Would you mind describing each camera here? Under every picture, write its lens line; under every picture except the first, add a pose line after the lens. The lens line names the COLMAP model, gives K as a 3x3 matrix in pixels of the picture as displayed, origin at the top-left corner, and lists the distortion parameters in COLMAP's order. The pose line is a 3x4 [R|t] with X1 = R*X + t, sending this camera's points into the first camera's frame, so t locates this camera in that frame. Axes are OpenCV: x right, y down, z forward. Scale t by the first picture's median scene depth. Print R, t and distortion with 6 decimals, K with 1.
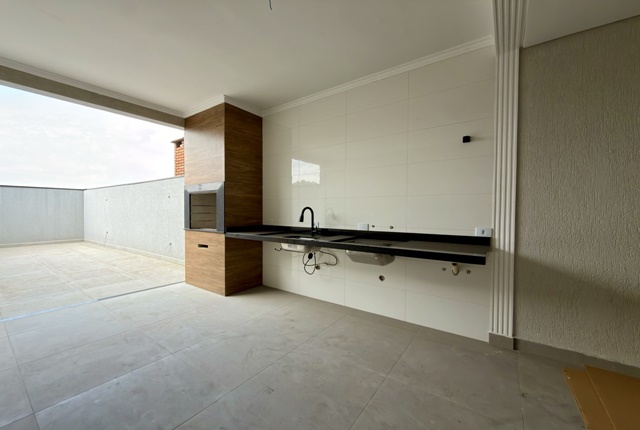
lens RADIAL K [[257.5, 0, 320.5], [0, 257.5, 215.8], [0, 0, 1]] dist [0.000043, -0.000120]
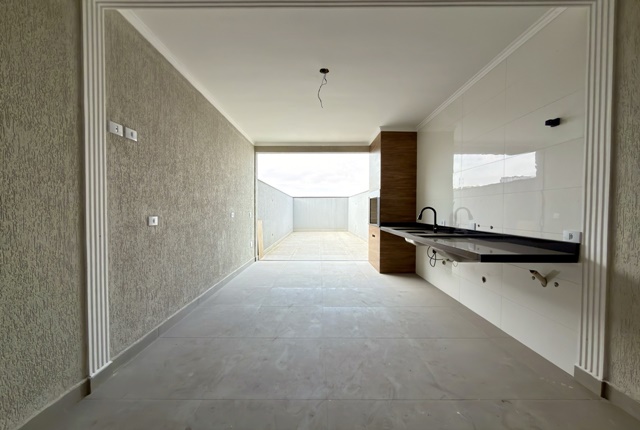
lens RADIAL K [[257.5, 0, 320.1], [0, 257.5, 216.1], [0, 0, 1]] dist [0.000043, -0.000120]
pose [[0.586321, 0.020645, -0.809816, 0.650471], [-0.027670, 0.999602, 0.005450, 0.014864], [0.809606, 0.019212, 0.586659, -0.070094]]
